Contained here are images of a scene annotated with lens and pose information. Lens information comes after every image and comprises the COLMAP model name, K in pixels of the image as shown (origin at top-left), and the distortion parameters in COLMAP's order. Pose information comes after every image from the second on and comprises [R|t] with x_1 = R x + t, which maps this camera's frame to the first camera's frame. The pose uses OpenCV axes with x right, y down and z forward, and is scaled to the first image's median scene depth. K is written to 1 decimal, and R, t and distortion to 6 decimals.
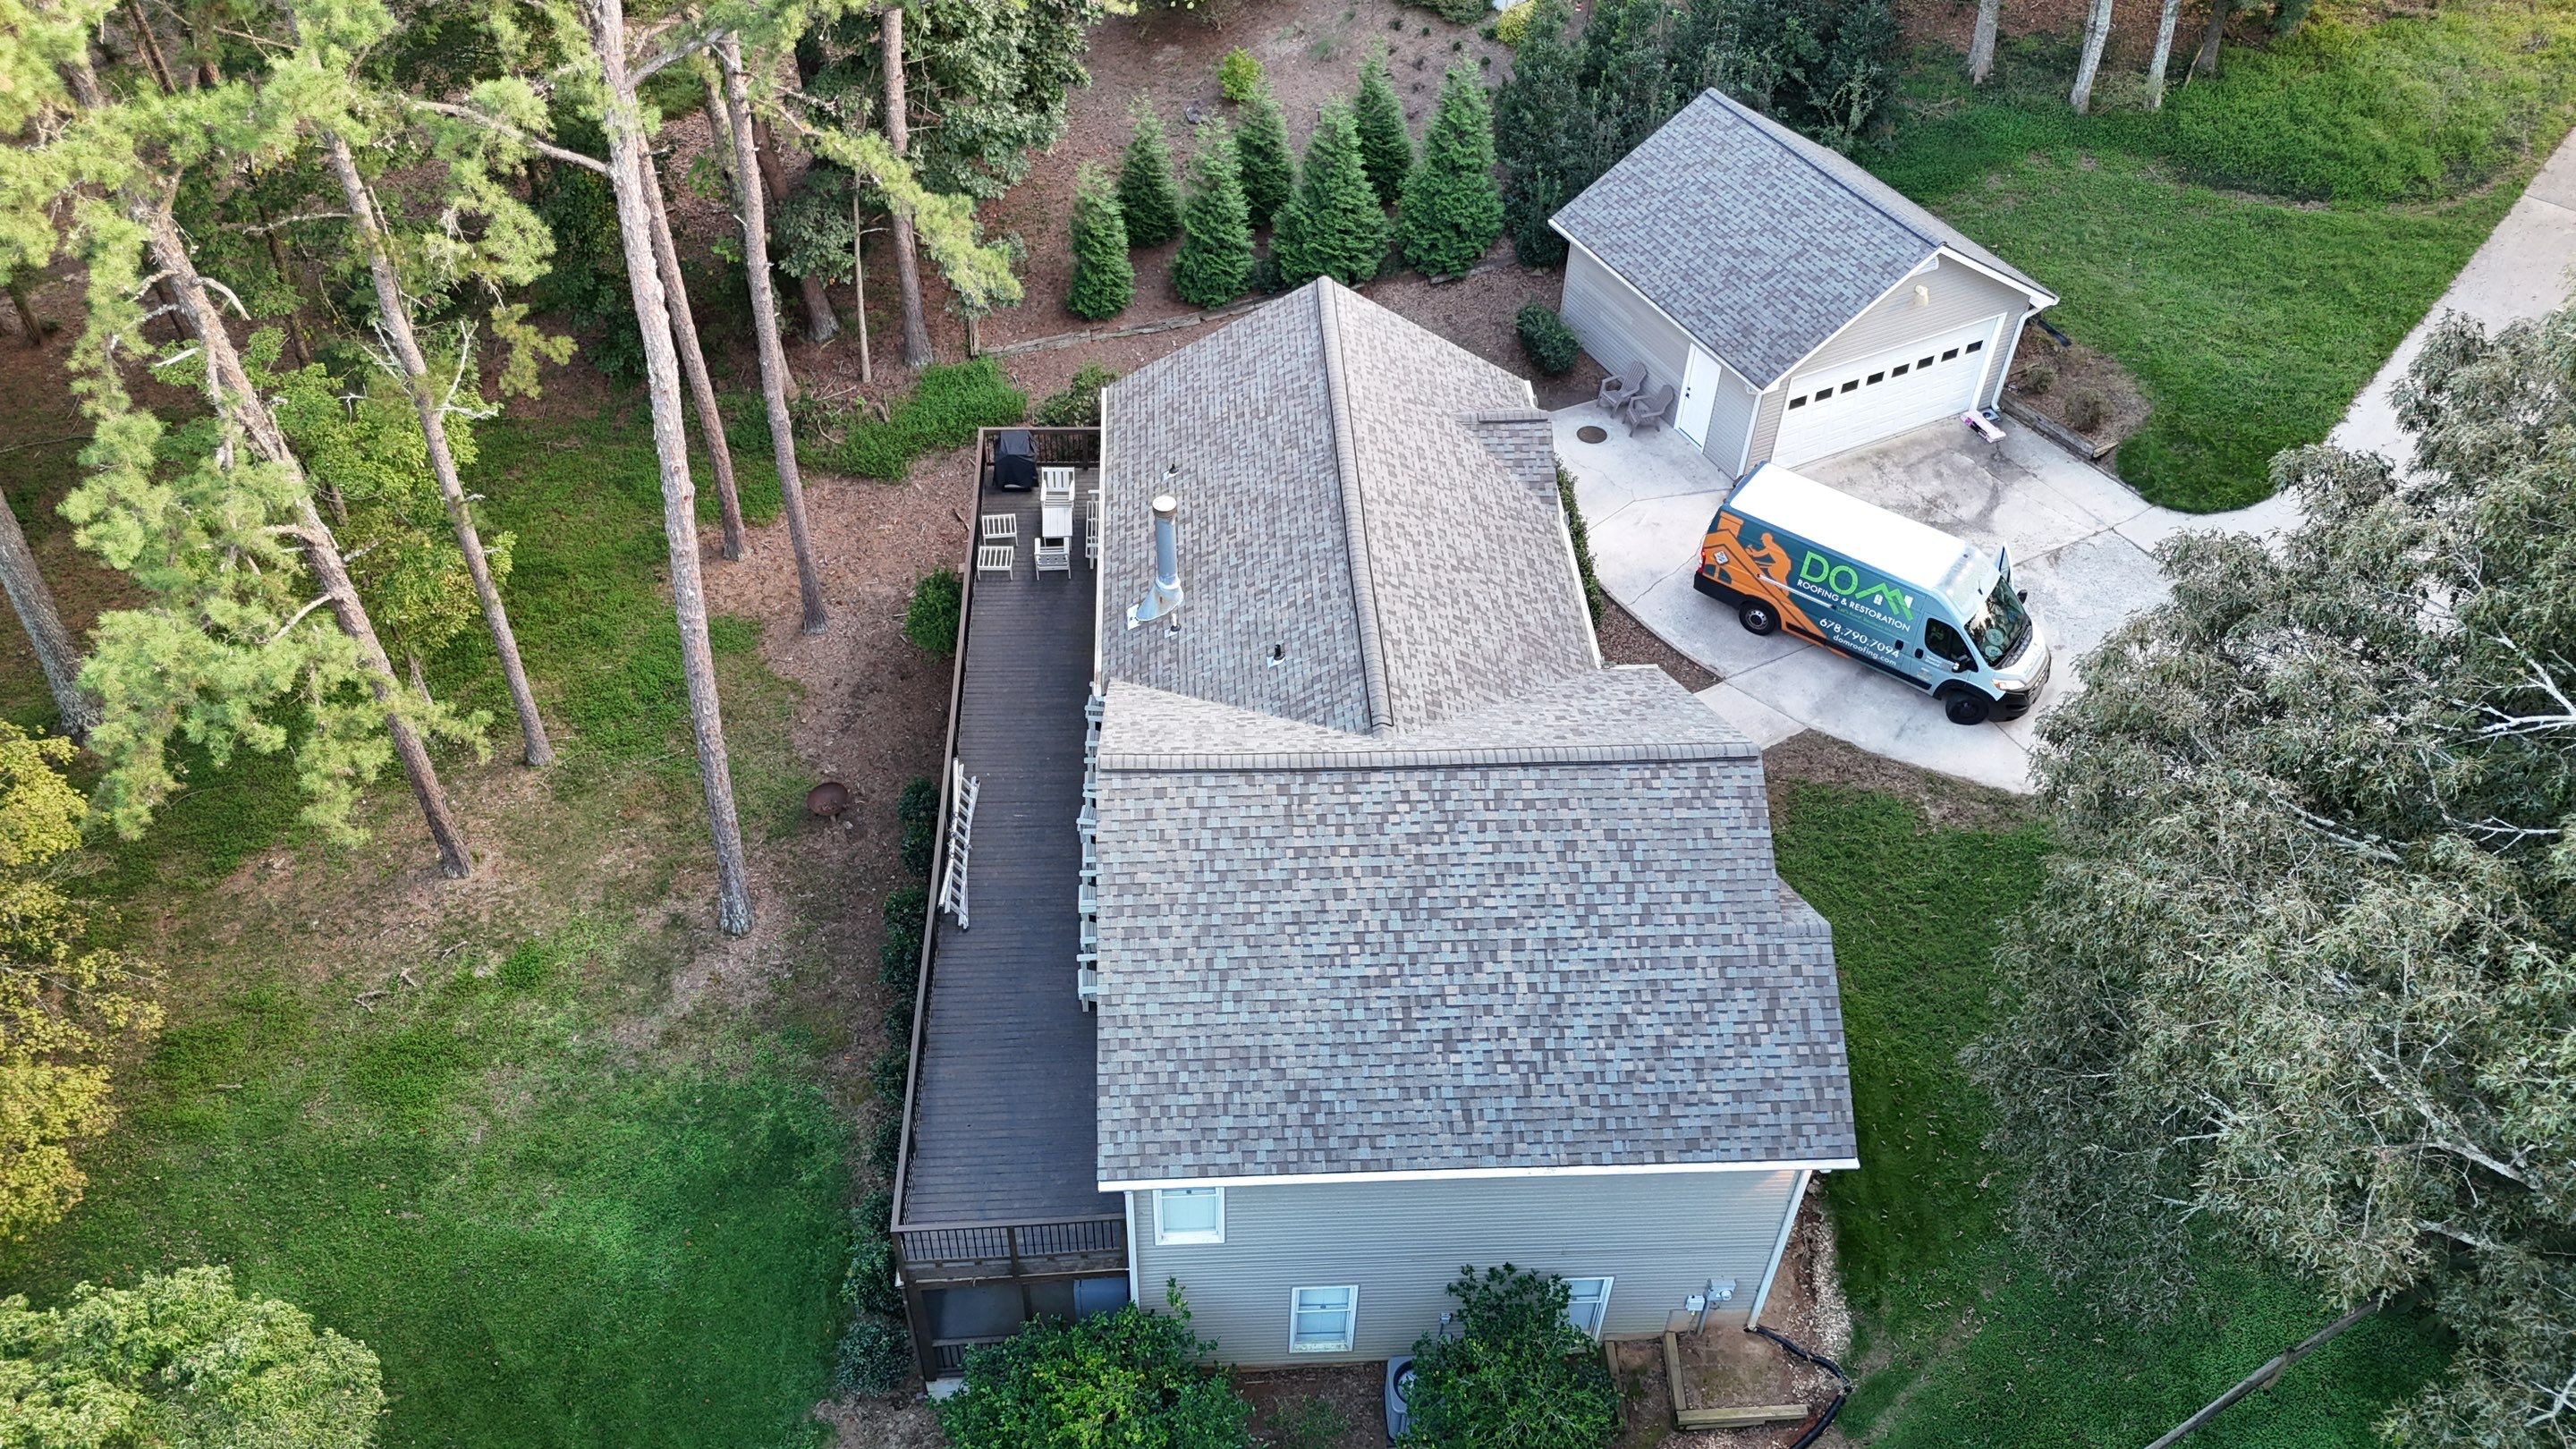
lens RADIAL K [[1953.2, 0, 1263.8], [0, 1953.2, 708.2], [0, 0, 1]] dist [0.128723, -0.430623]
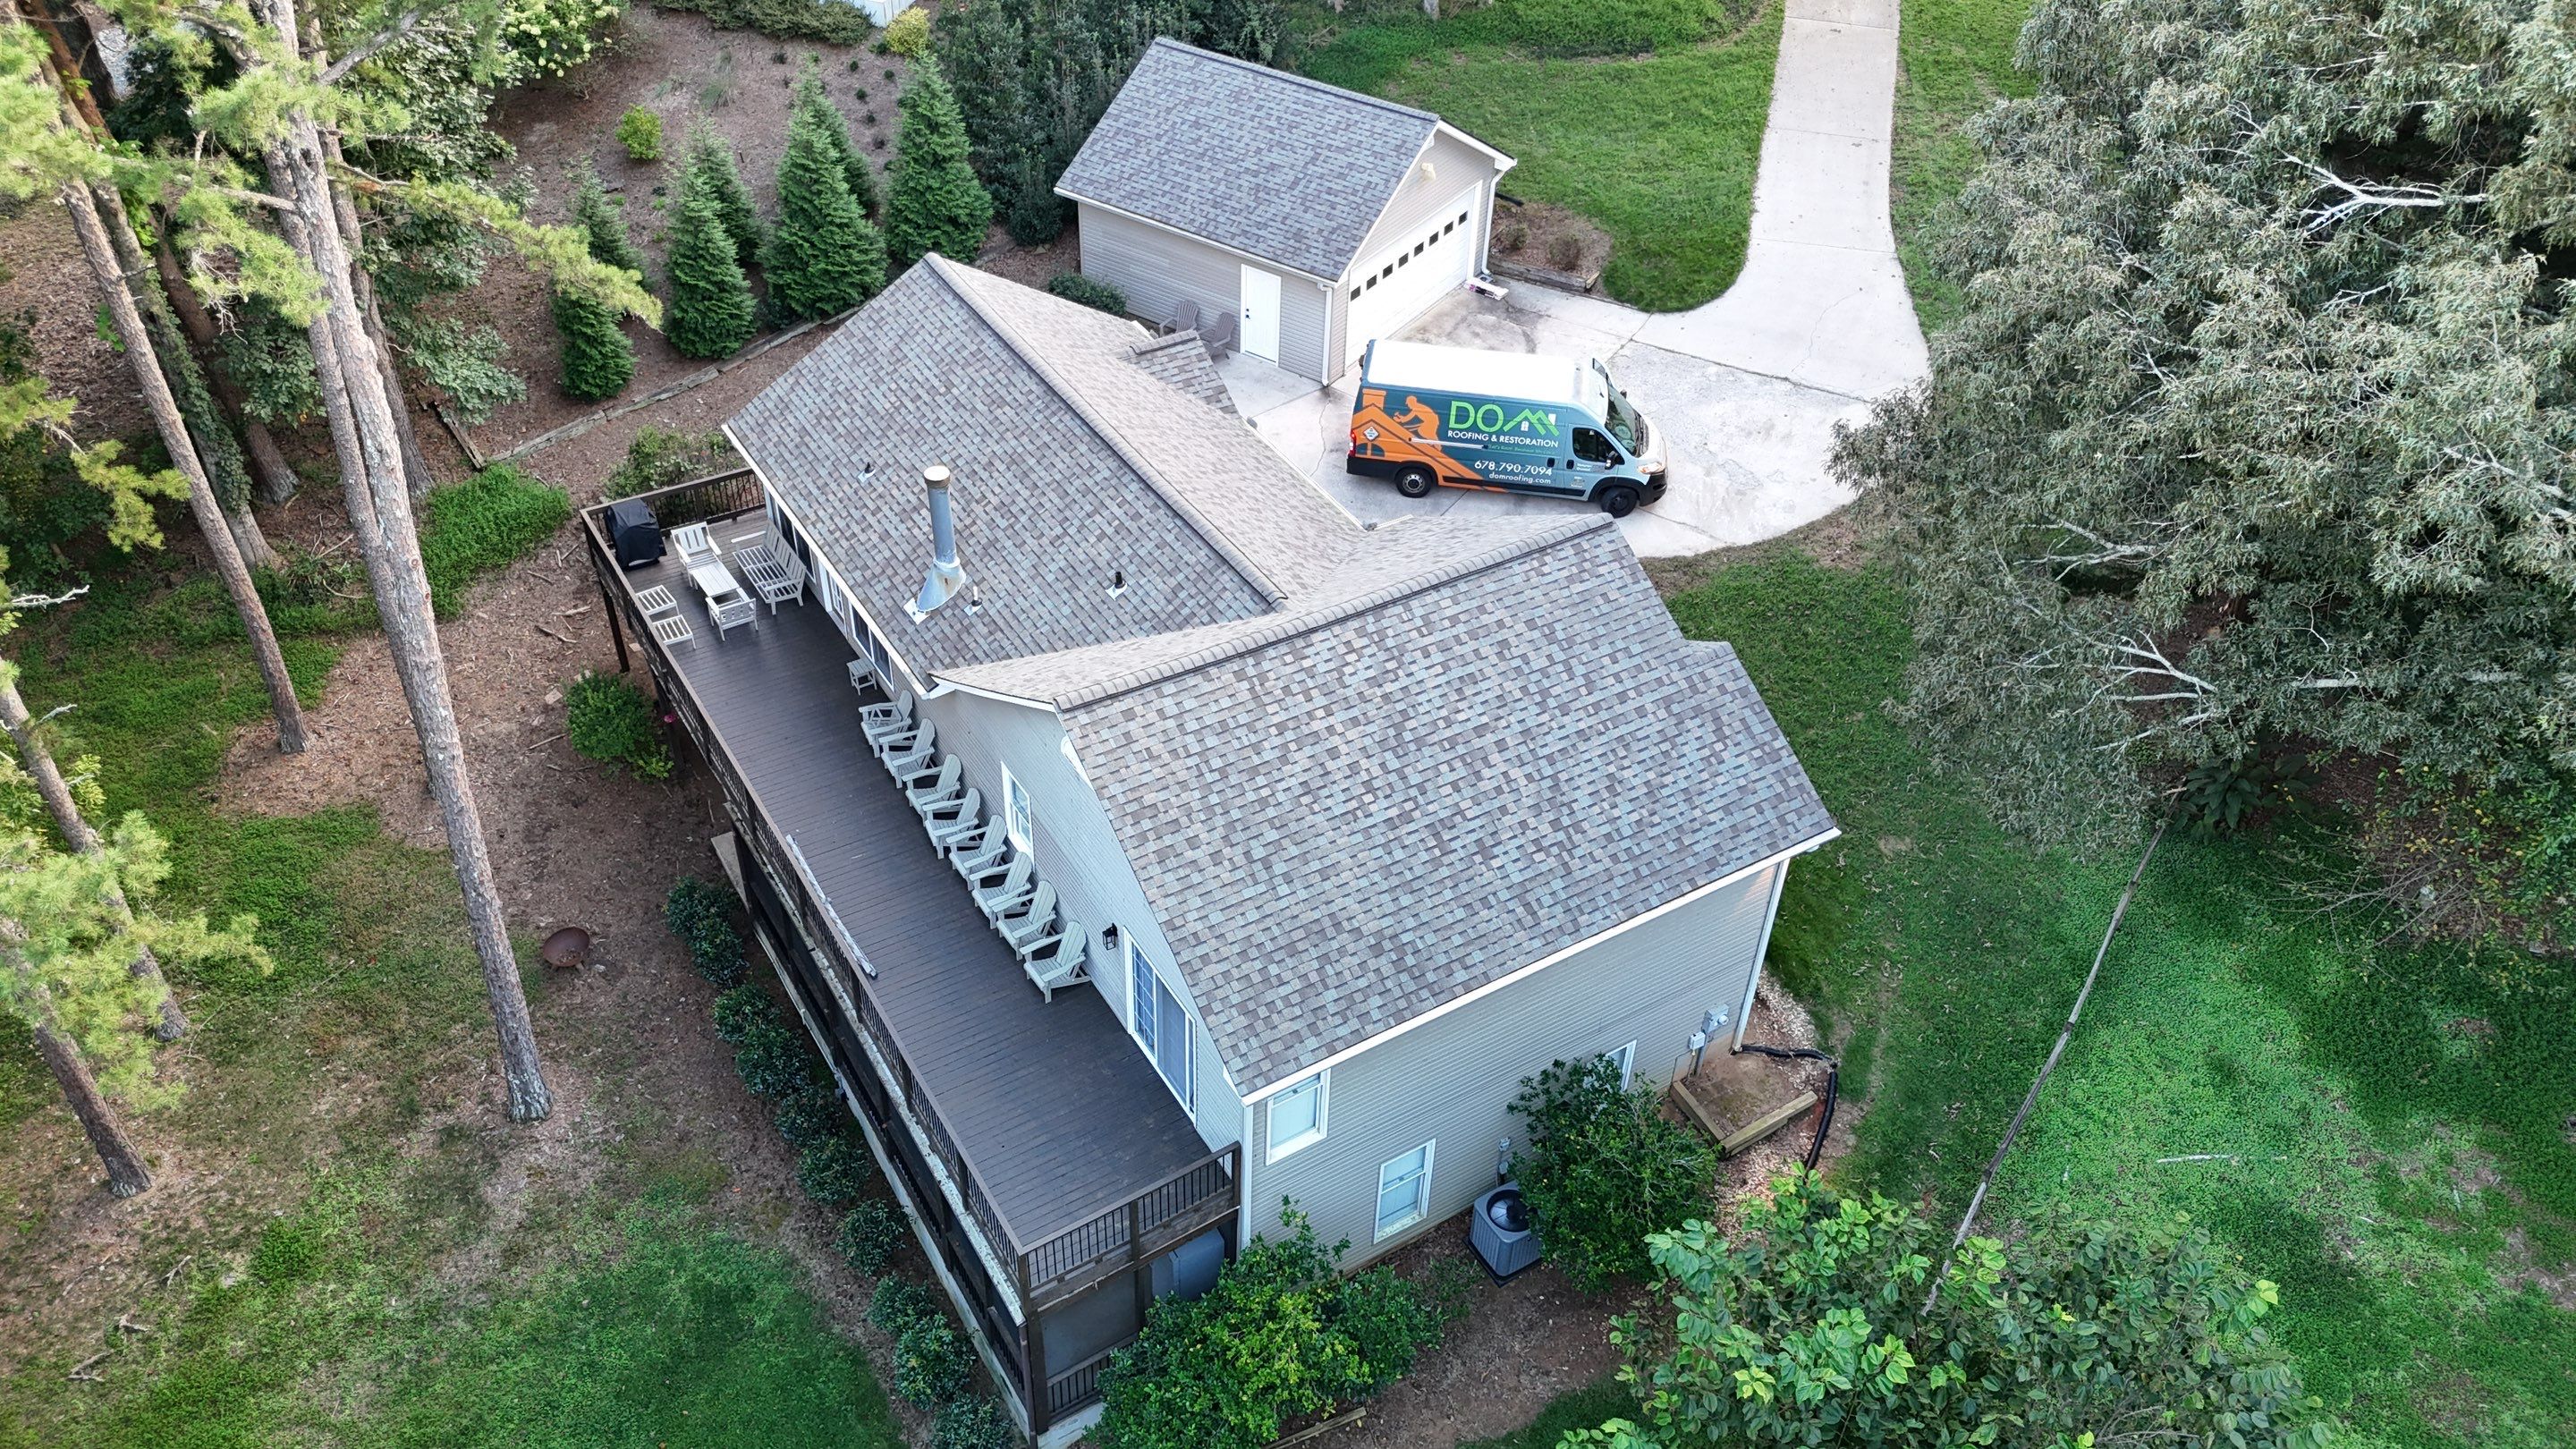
lens RADIAL K [[1952.8, 0, 1288.0], [0, 1952.8, 724.5], [0, 0, 1]] dist [0.100700, -0.185631]
pose [[0.873972, -0.297075, 0.384603, -0.358874], [0.316587, 0.948472, 0.013206, 0.060822], [-0.368708, 0.110219, 0.922988, 0.090363]]
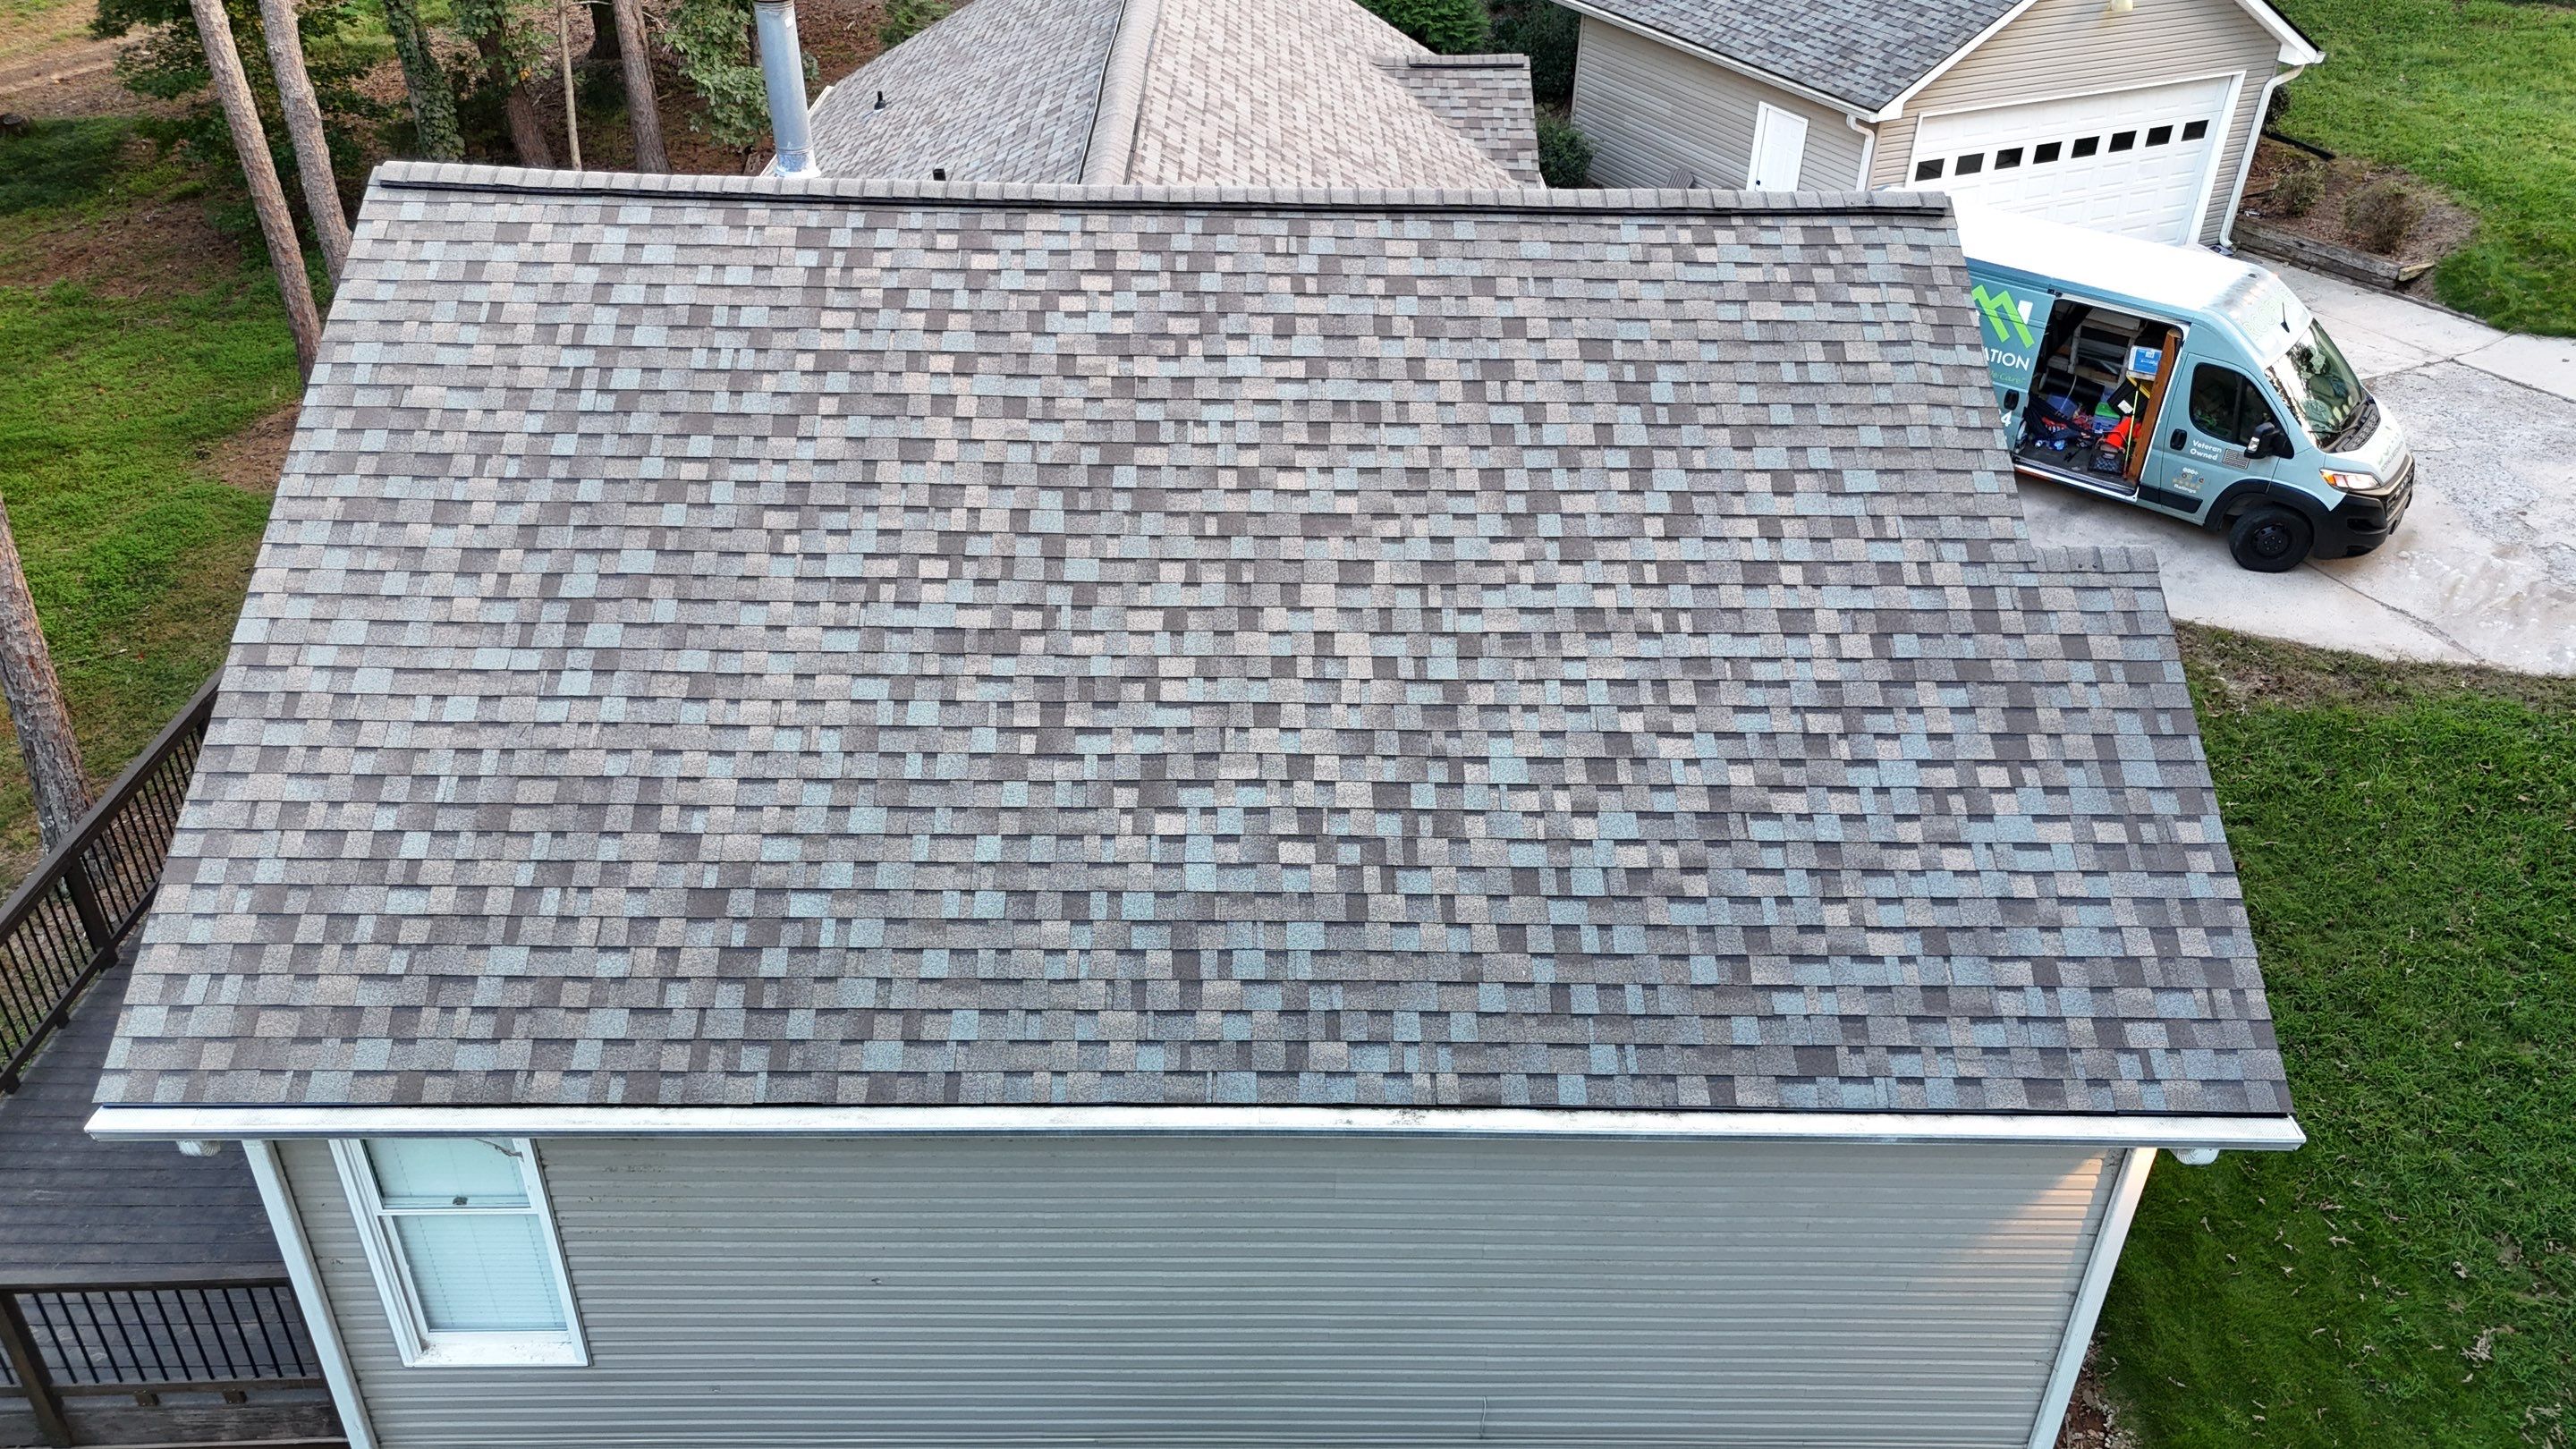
lens RADIAL K [[1952.8, 0, 1288.0], [0, 1952.8, 724.5], [0, 0, 1]] dist [0.100700, -0.185631]
pose [[0.999498, 0.025054, -0.019377, 0.124030], [-0.028345, 0.980531, -0.194307, 0.225720], [0.014132, 0.194759, 0.980749, 0.618764]]
